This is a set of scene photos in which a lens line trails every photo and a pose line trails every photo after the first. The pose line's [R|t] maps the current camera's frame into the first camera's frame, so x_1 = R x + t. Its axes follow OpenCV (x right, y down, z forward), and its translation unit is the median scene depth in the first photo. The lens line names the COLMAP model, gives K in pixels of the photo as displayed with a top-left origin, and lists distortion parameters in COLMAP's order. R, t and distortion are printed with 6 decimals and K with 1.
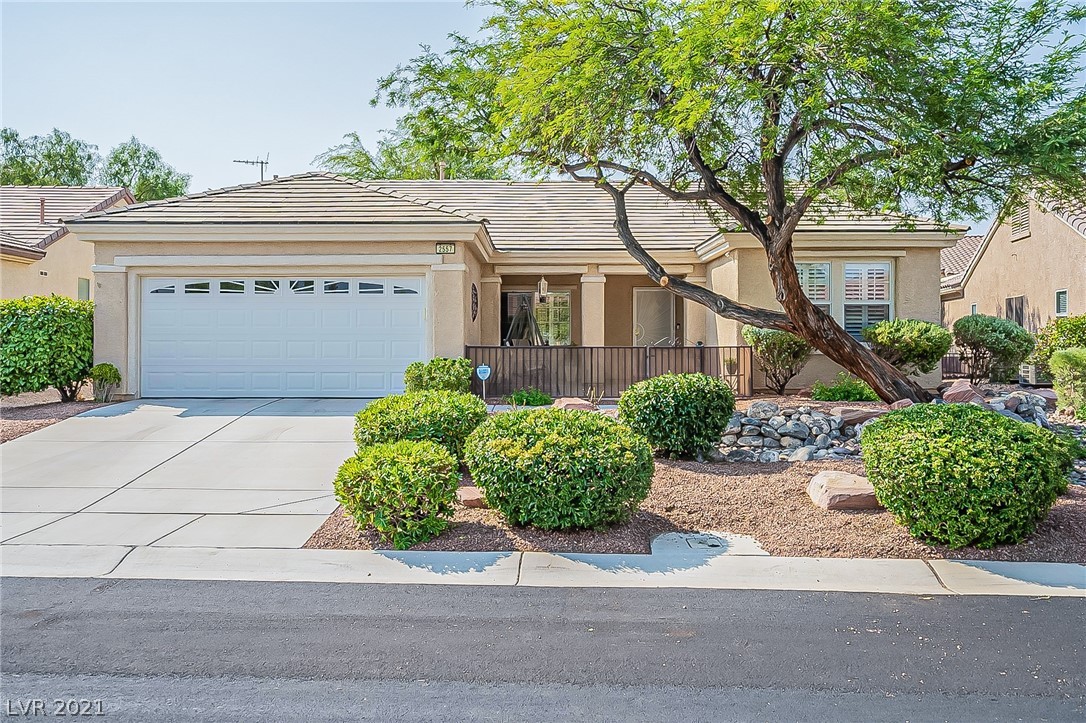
lens RADIAL K [[914.3, 0, 542.1], [0, 914.3, 355.1], [0, 0, 1]] dist [-0.001049, 0.000685]
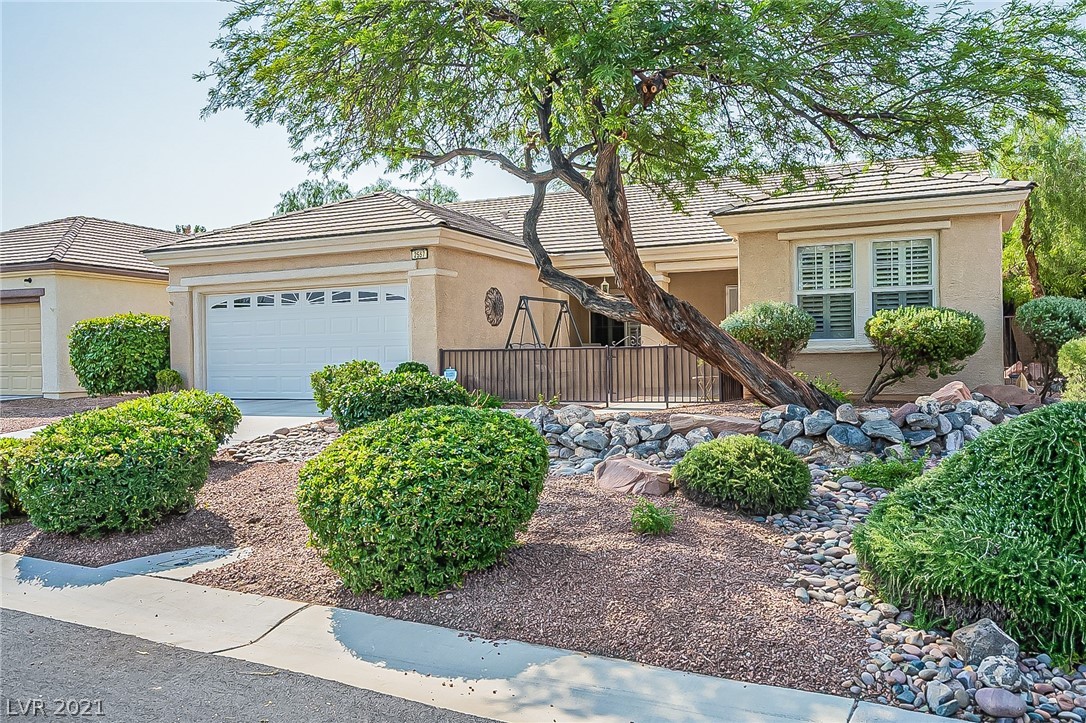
lens RADIAL K [[860.3, 0, 541.1], [0, 860.3, 363.5], [0, 0, 1]] dist [0.000118, -0.000235]
pose [[0.909006, -0.009816, -0.416668, 0.405922], [0.008415, 0.999951, -0.005199, 0.010932], [0.416699, 0.001219, 0.909044, 0.183292]]
